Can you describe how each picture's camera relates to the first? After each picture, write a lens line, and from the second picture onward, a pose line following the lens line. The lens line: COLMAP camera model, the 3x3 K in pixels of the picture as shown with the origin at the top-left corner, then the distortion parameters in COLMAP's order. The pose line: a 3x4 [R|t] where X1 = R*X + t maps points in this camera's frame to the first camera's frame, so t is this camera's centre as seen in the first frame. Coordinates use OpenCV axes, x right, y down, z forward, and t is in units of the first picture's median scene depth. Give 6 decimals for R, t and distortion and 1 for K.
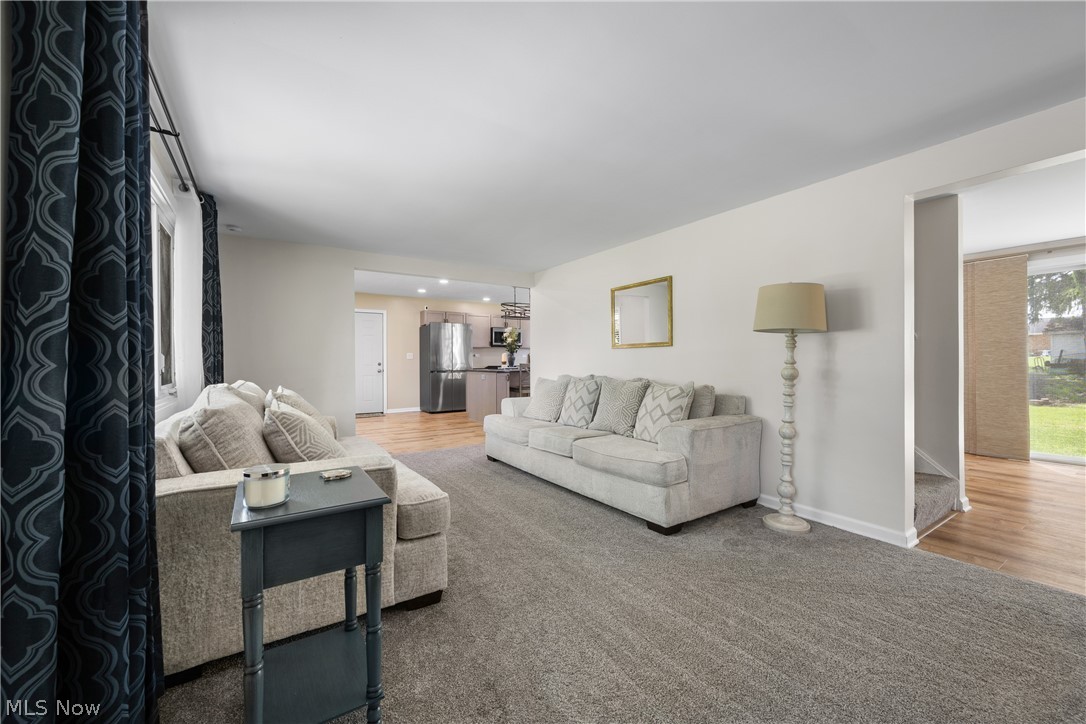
lens RADIAL K [[425.0, 0, 543.0], [0, 425.0, 362.0], [0, 0, 1]] dist [0.000580, 0.000038]
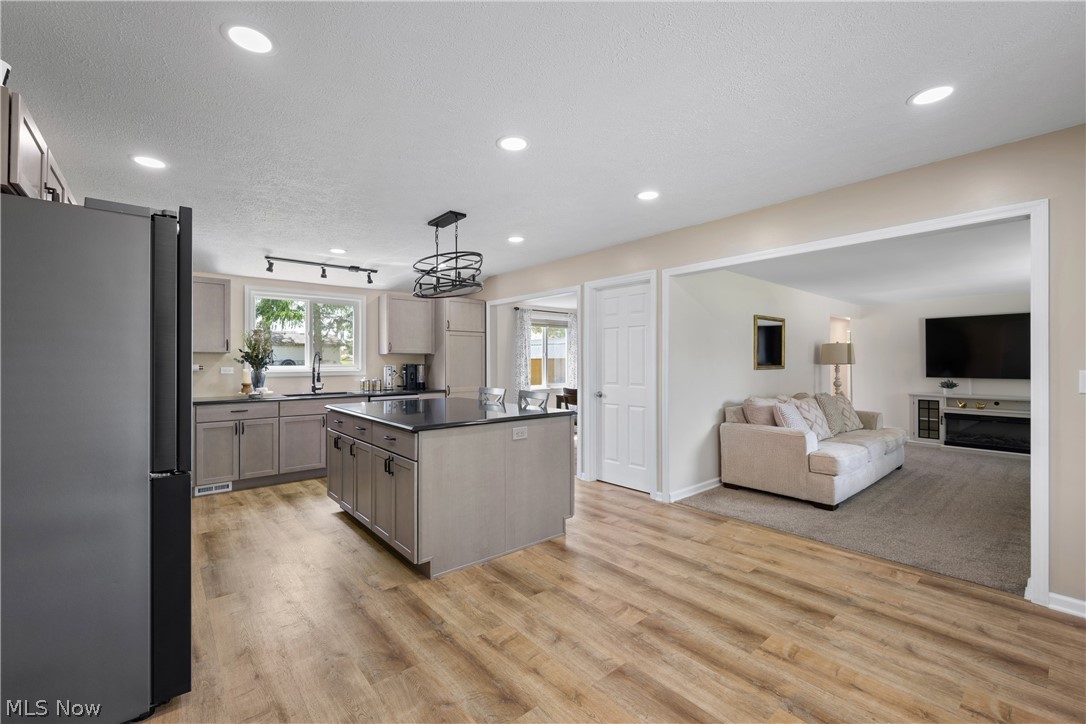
lens RADIAL K [[455.8, 0, 544.6], [0, 455.8, 359.9], [0, 0, 1]] dist [-0.001205, -0.000040]
pose [[-0.125514, 0.008254, 0.992057, -1.342188], [0.004553, 0.999960, -0.007744, -0.070145], [-0.992081, 0.003545, -0.125547, 2.425338]]
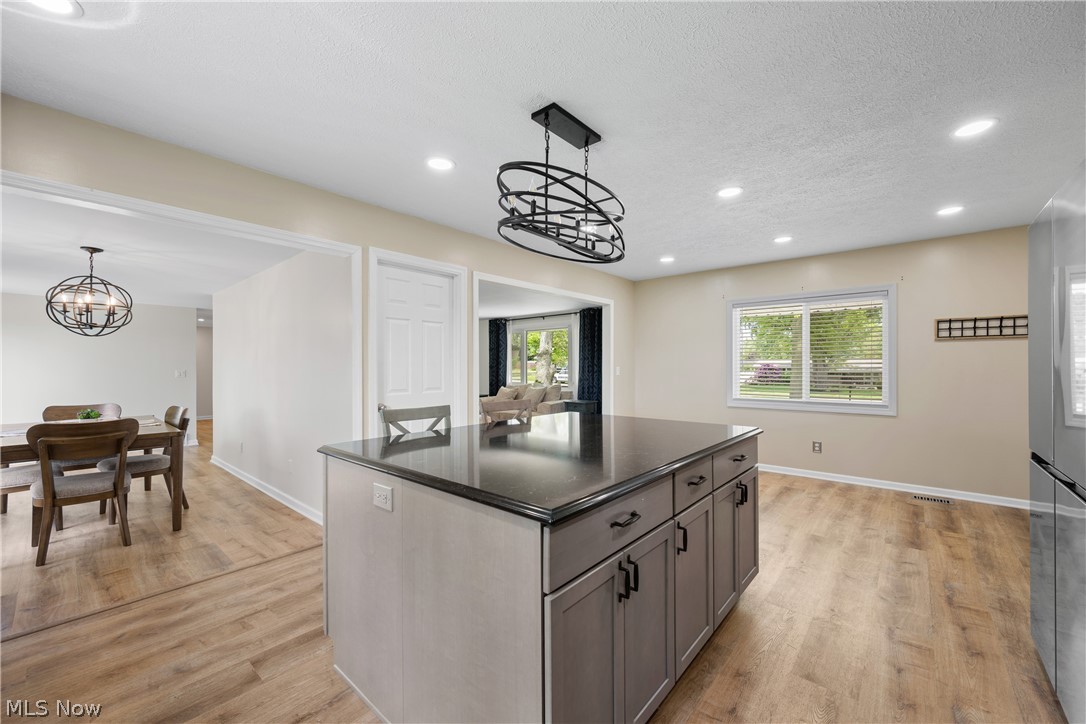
lens RADIAL K [[424.1, 0, 545.0], [0, 424.1, 367.0], [0, 0, 1]] dist [-0.000168, 0.000081]
pose [[-0.962064, 0.008059, -0.272706, 0.103511], [0.007066, 0.999964, 0.004622, -0.066218], [0.272734, 0.002520, -0.962086, 3.179339]]
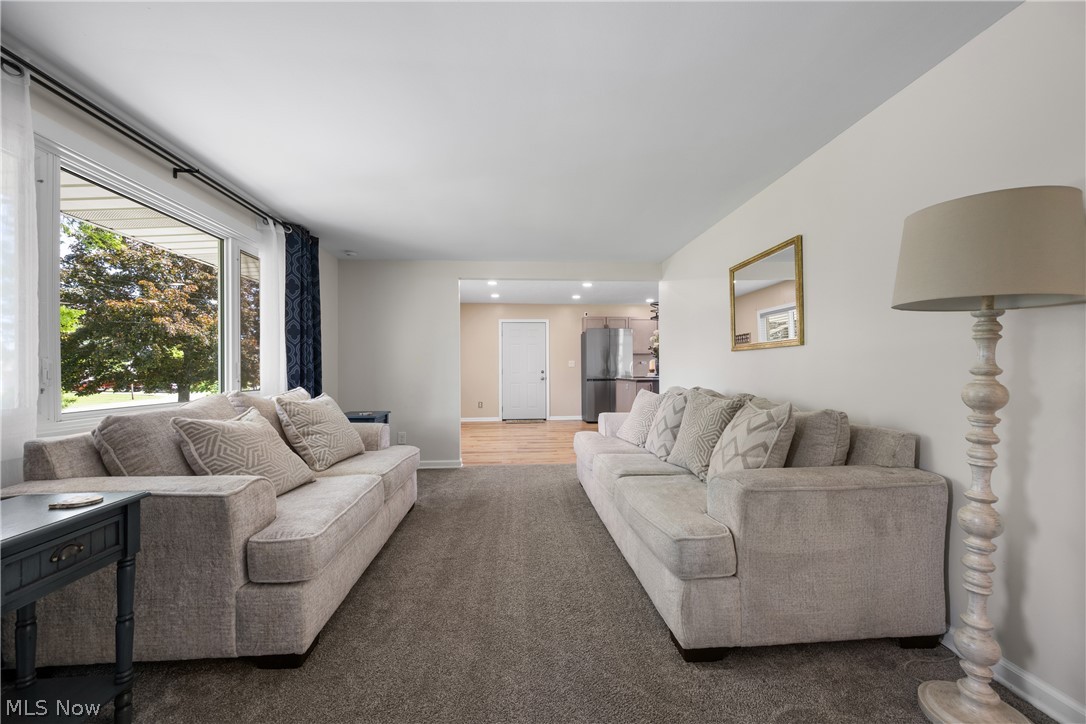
lens RADIAL K [[423.0, 0, 544.0], [0, 423.0, 366.5], [0, 0, 1]] dist [-0.000168, 0.000136]
pose [[0.871790, -0.004440, -0.489859, 0.338678], [0.001051, 0.999974, -0.007195, -0.001436], [0.489878, 0.005758, 0.871772, 0.316627]]
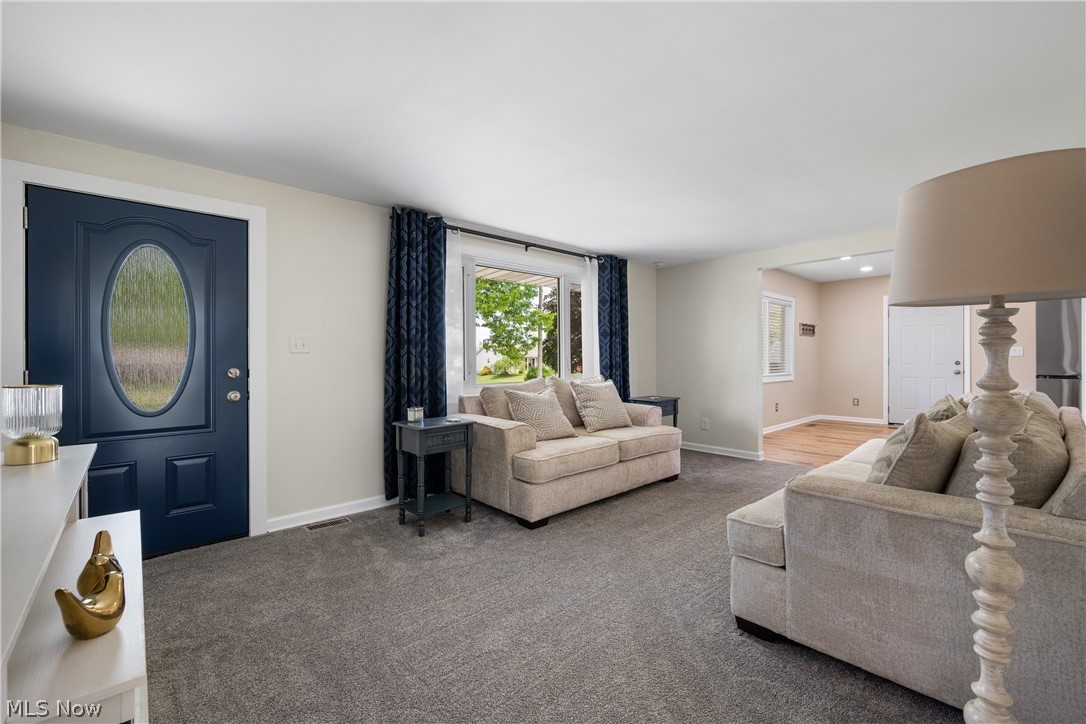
lens RADIAL K [[455.8, 0, 544.6], [0, 455.8, 359.9], [0, 0, 1]] dist [-0.001205, -0.000040]
pose [[0.160316, 0.007833, -0.987035, 0.793048], [0.001589, 0.999965, 0.008194, -0.021733], [0.987065, -0.002882, 0.160298, 0.480290]]
